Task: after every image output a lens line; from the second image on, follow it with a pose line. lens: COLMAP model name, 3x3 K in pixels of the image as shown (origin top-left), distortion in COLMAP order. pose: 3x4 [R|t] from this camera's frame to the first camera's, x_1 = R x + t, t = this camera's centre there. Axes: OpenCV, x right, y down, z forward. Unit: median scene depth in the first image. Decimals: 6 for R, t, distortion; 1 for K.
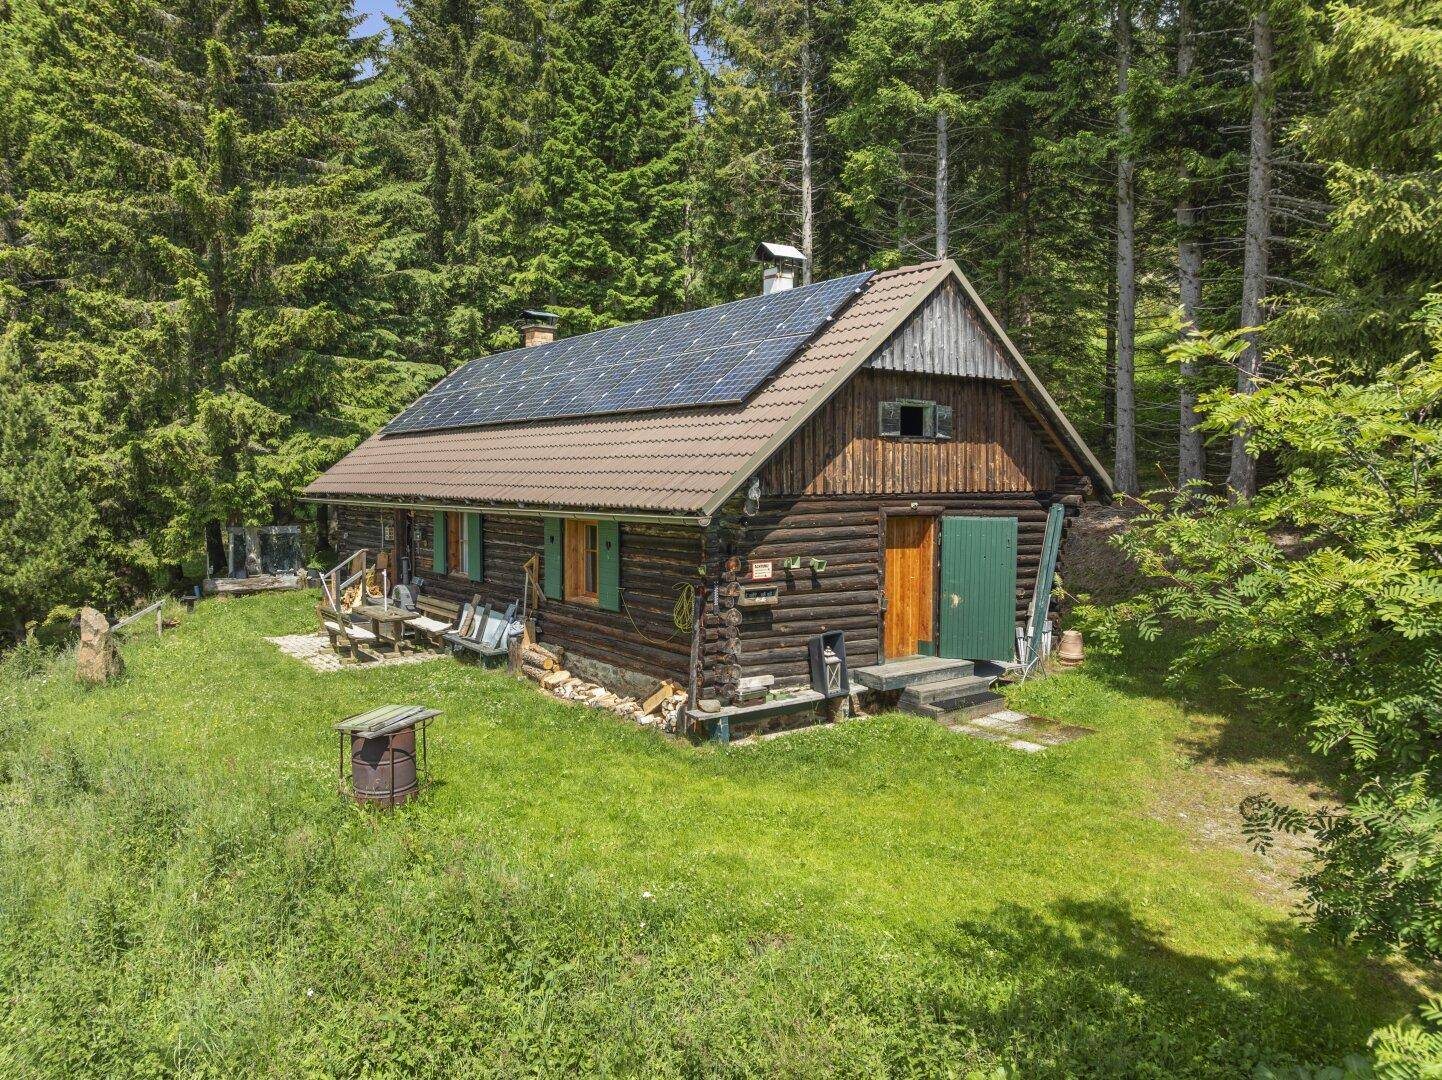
lens RADIAL K [[1033.1, 0, 737.7], [0, 1033.1, 496.0], [0, 0, 1]] dist [-0.039040, -0.007881]
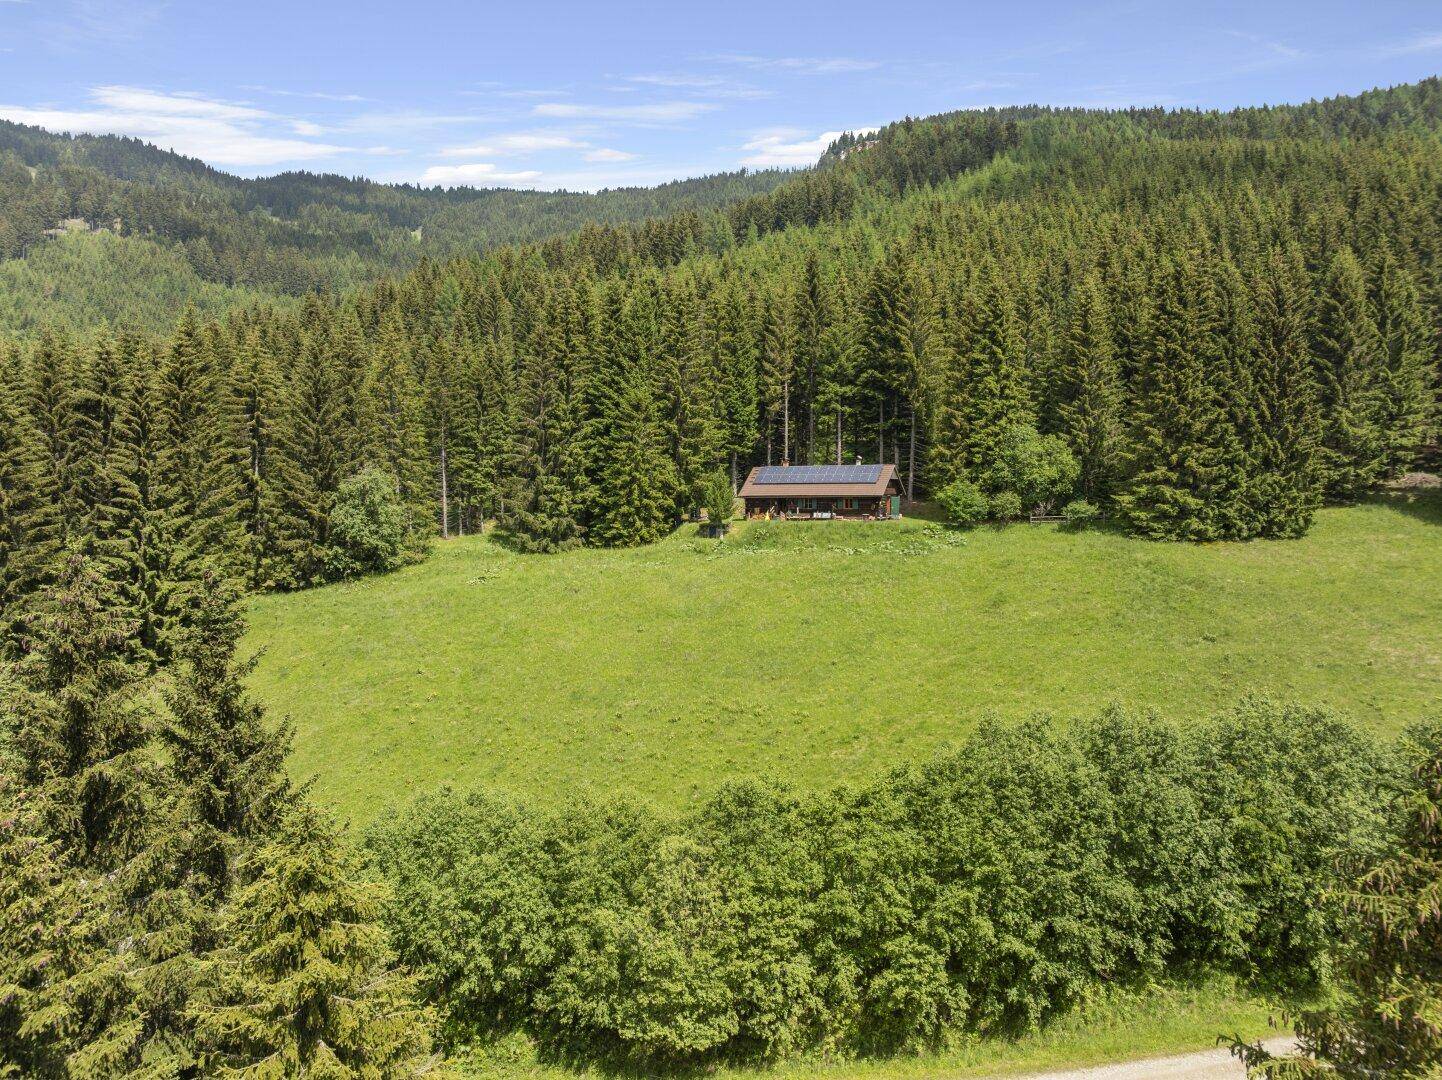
lens RADIAL K [[1020.3, 0, 726.9], [0, 1020.3, 534.0], [0, 0, 1]] dist [-0.028487, -0.009070]
pose [[0.899917, -0.014683, 0.435815, -2.189840], [0.010143, 0.999867, 0.012744, 0.097646], [-0.435944, -0.007048, 0.899946, -2.747217]]
